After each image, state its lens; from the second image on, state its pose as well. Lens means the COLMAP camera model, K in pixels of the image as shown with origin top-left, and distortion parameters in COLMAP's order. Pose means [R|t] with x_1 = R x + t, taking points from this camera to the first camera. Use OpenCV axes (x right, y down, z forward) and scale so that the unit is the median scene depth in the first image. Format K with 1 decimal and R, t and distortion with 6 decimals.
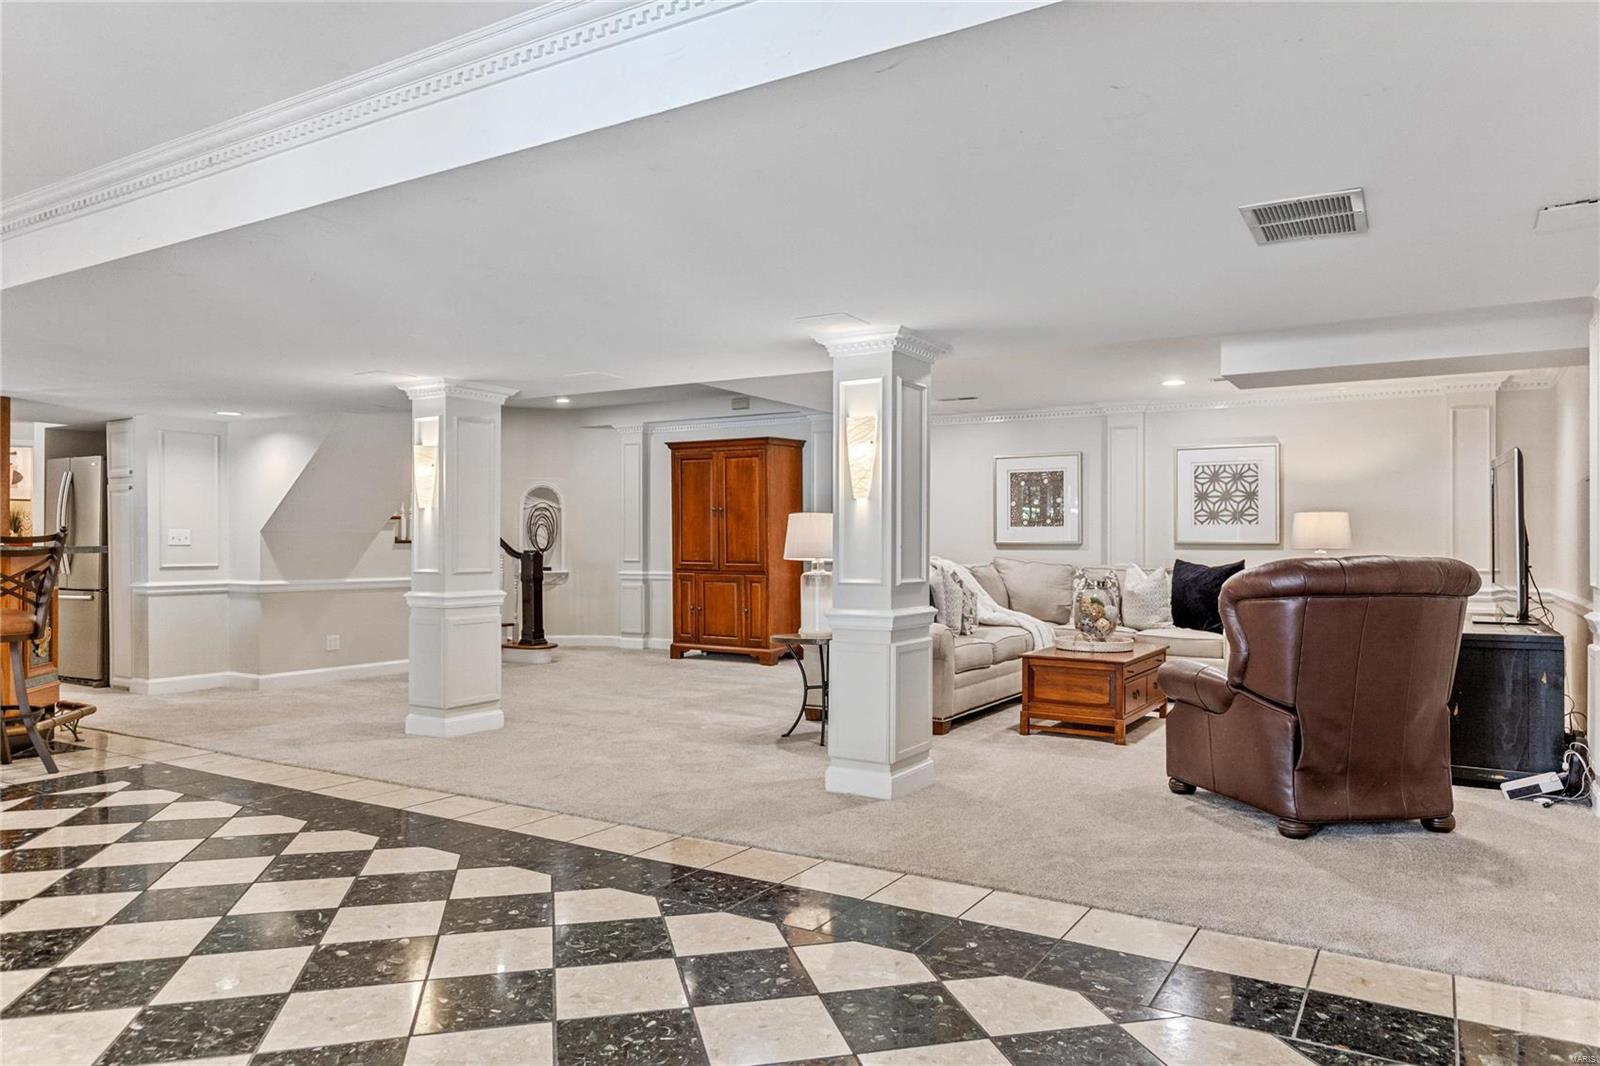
lens RADIAL K [[1055.7, 0, 834.3], [0, 1055.7, 556.8], [0, 0, 1]] dist [-0.006549, 0.001666]
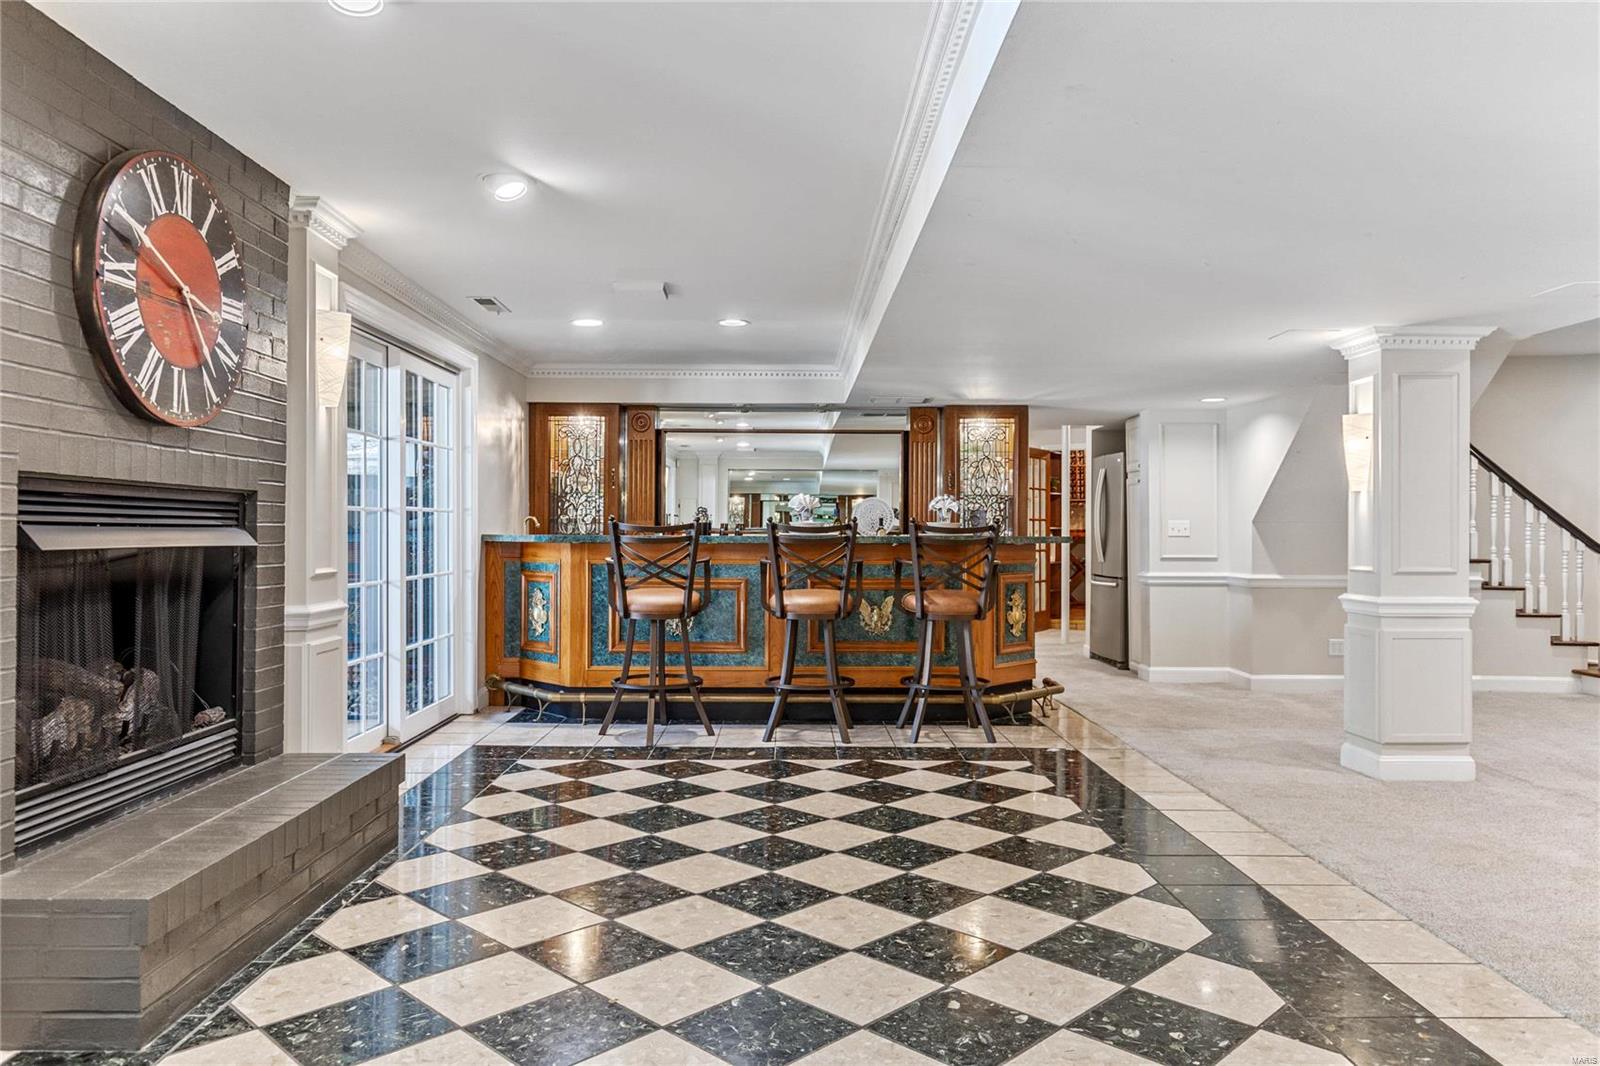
lens RADIAL K [[1092.5, 0, 791.3], [0, 1092.5, 528.3], [0, 0, 1]] dist [0.001432, -0.010994]
pose [[0.507477, -0.003712, -0.861657, 0.086292], [-0.012828, 0.999847, -0.011863, -0.001490], [0.861570, 0.017074, 0.507352, 0.149956]]
